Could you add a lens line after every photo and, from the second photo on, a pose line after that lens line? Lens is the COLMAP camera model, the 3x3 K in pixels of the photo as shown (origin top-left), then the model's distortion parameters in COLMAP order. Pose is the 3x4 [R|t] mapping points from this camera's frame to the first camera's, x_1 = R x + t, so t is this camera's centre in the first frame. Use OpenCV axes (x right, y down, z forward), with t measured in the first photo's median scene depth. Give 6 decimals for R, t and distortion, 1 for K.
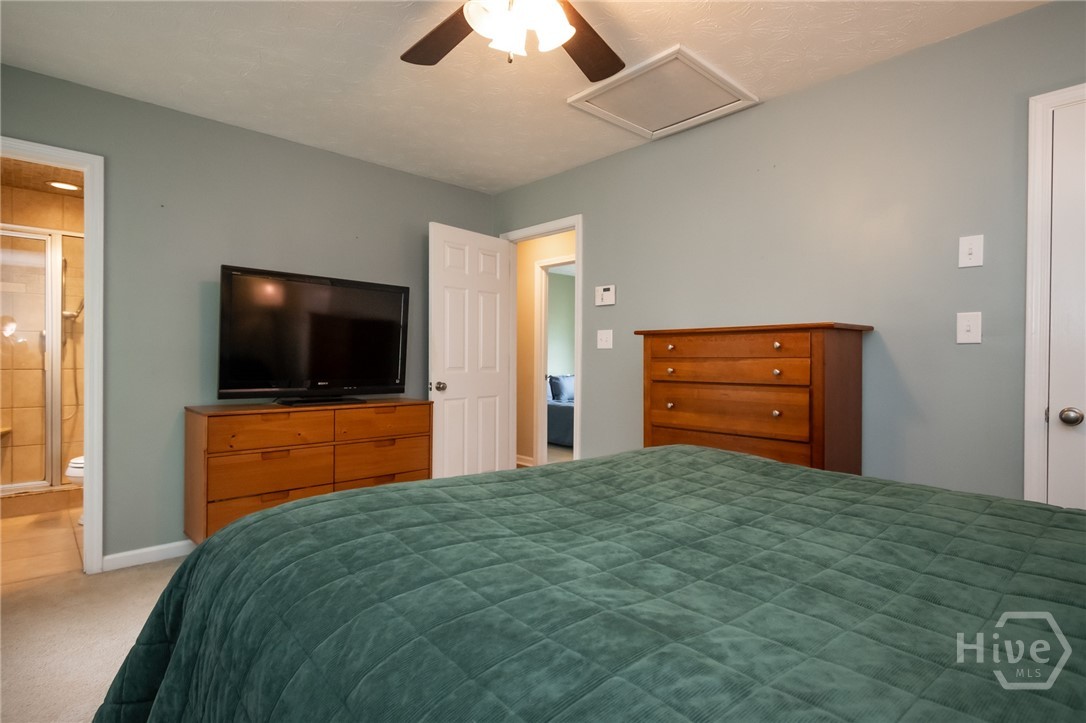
lens RADIAL K [[545.1, 0, 536.7], [0, 545.1, 362.6], [0, 0, 1]] dist [0.001341, 0.000140]
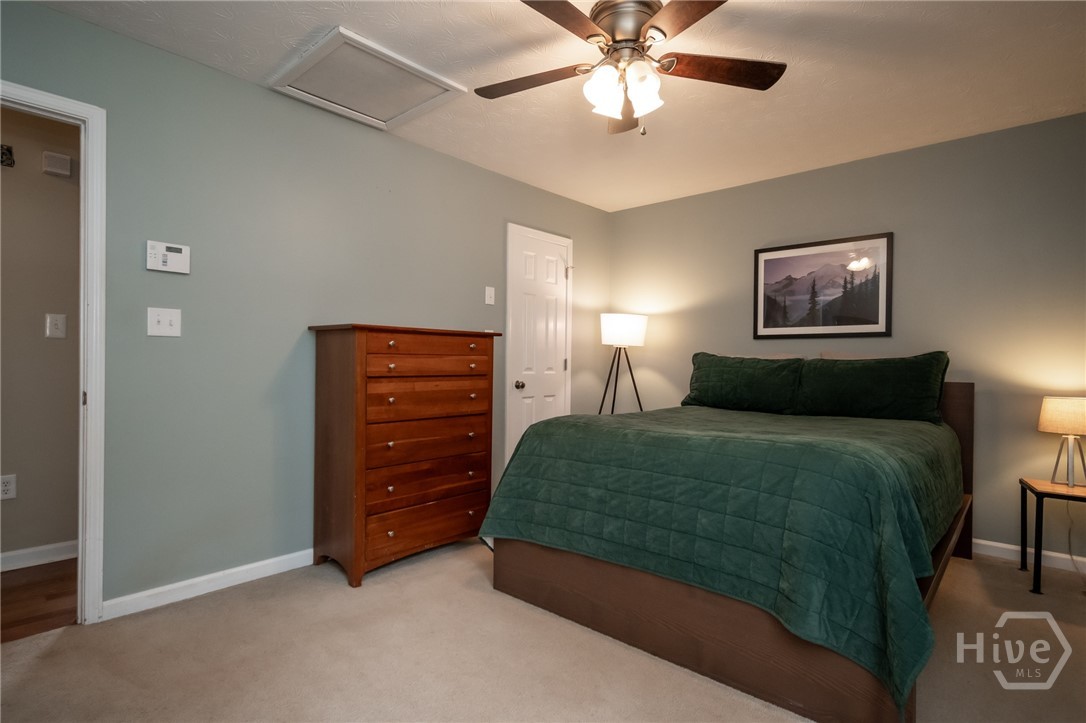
lens RADIAL K [[545.1, 0, 536.7], [0, 545.1, 362.6], [0, 0, 1]] dist [0.001341, 0.000140]
pose [[-0.090033, -0.011974, 0.995867, -0.994176], [-0.010143, 0.999887, 0.011105, -0.008010], [-0.995887, -0.009101, -0.090145, 1.016432]]
